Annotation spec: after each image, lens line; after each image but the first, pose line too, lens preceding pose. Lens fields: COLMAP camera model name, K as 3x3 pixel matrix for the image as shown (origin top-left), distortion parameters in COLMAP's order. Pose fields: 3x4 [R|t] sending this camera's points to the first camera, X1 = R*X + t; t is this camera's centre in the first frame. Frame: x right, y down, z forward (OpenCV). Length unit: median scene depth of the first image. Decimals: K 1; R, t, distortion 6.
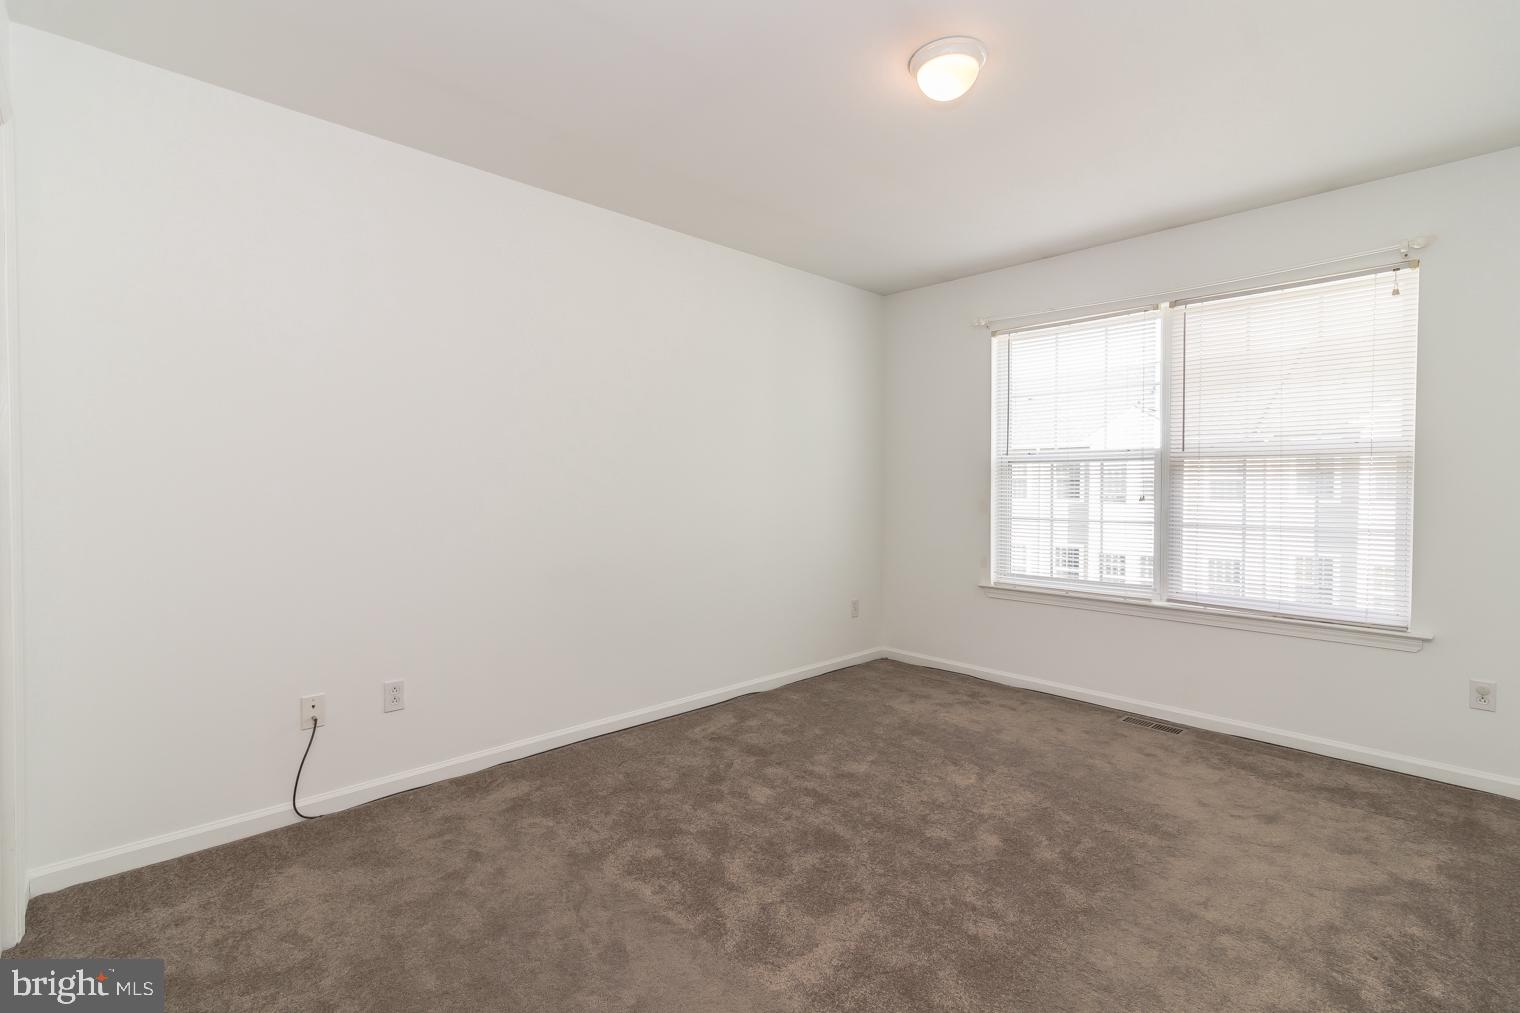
lens RADIAL K [[696.0, 0, 754.4], [0, 696.0, 497.8], [0, 0, 1]] dist [0.003714, 0.000750]
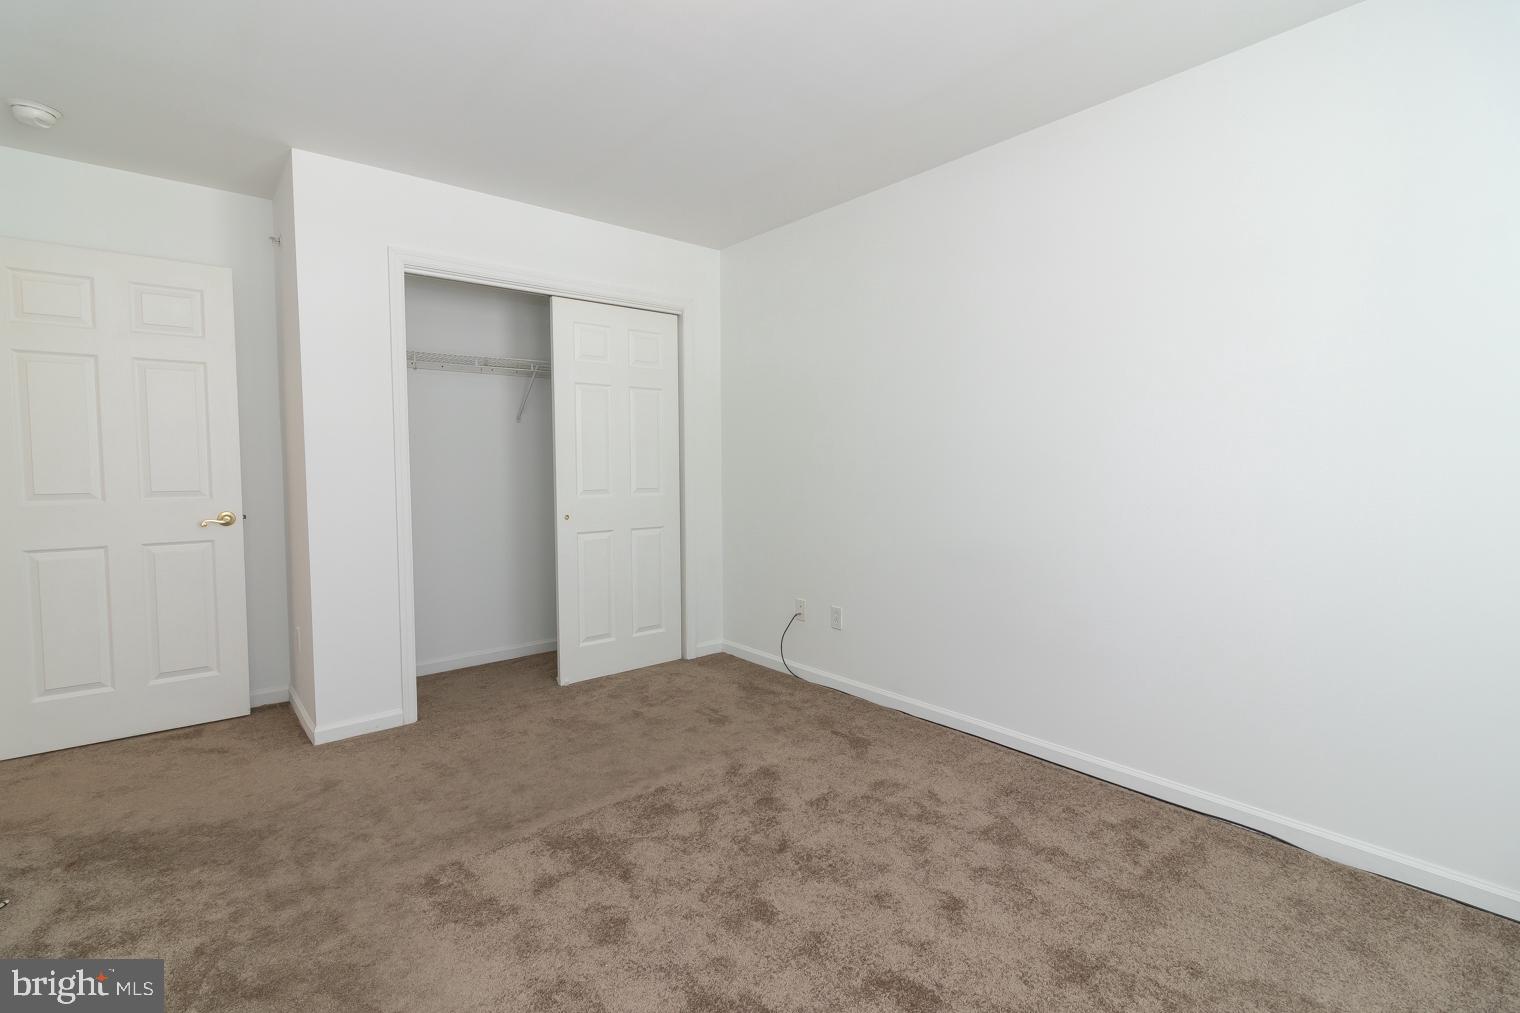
lens RADIAL K [[696.0, 0, 754.4], [0, 696.0, 497.8], [0, 0, 1]] dist [0.003714, 0.000750]
pose [[-0.044473, 0.051166, -0.997699, 0.744773], [-0.020726, 0.998425, 0.052127, -0.009047], [0.998796, 0.022997, -0.043342, 0.821816]]
